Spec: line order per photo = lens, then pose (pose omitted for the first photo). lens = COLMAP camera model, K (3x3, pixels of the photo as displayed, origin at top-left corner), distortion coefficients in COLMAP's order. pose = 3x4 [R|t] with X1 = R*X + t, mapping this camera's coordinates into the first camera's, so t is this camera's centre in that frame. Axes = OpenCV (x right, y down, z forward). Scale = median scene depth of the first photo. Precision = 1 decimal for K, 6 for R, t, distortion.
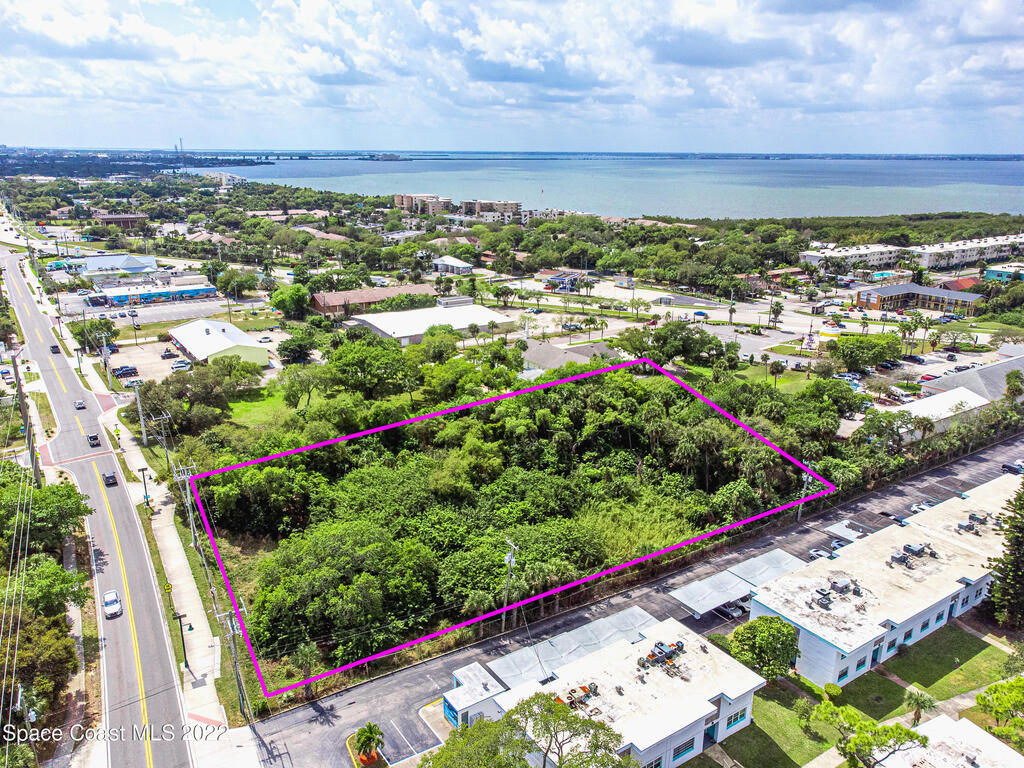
lens RADIAL K [[764.3, 0, 512.0], [0, 764.3, 384.0], [0, 0, 1]] dist [0.019248, 0.005083]
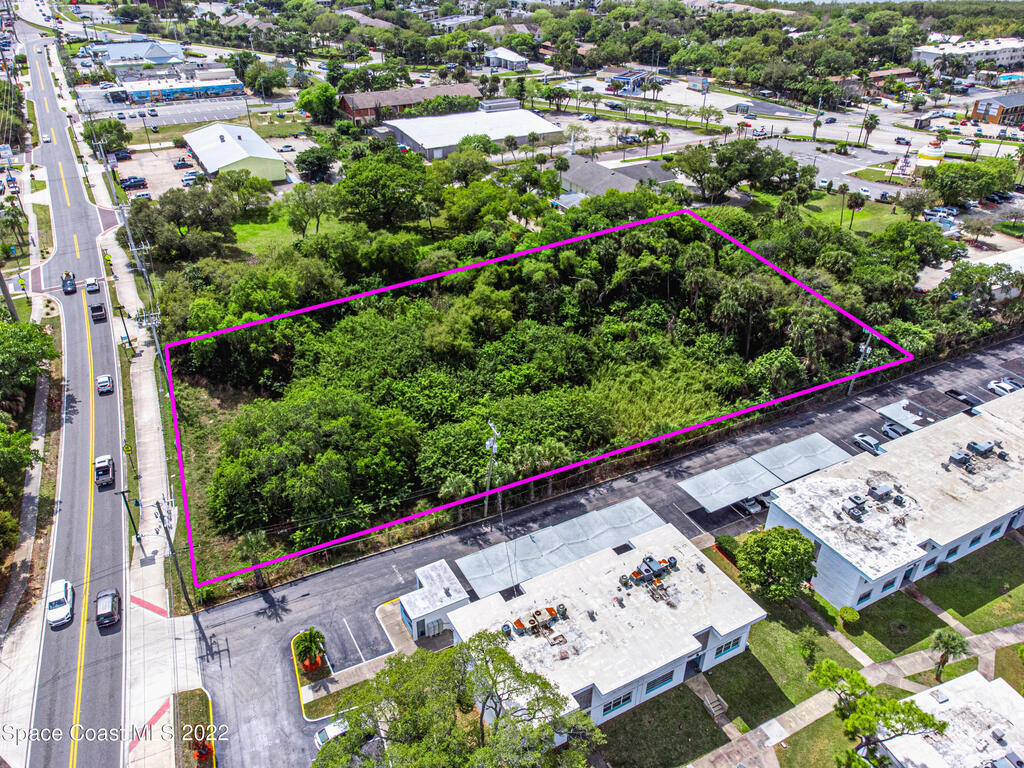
lens RADIAL K [[764.3, 0, 512.0], [0, 764.3, 384.0], [0, 0, 1]] dist [0.019248, 0.005083]
pose [[0.995376, 0.049890, -0.082079, 0.054367], [-0.027750, 0.967456, 0.251514, -0.036136], [0.091955, -0.248073, 0.964367, 0.108858]]
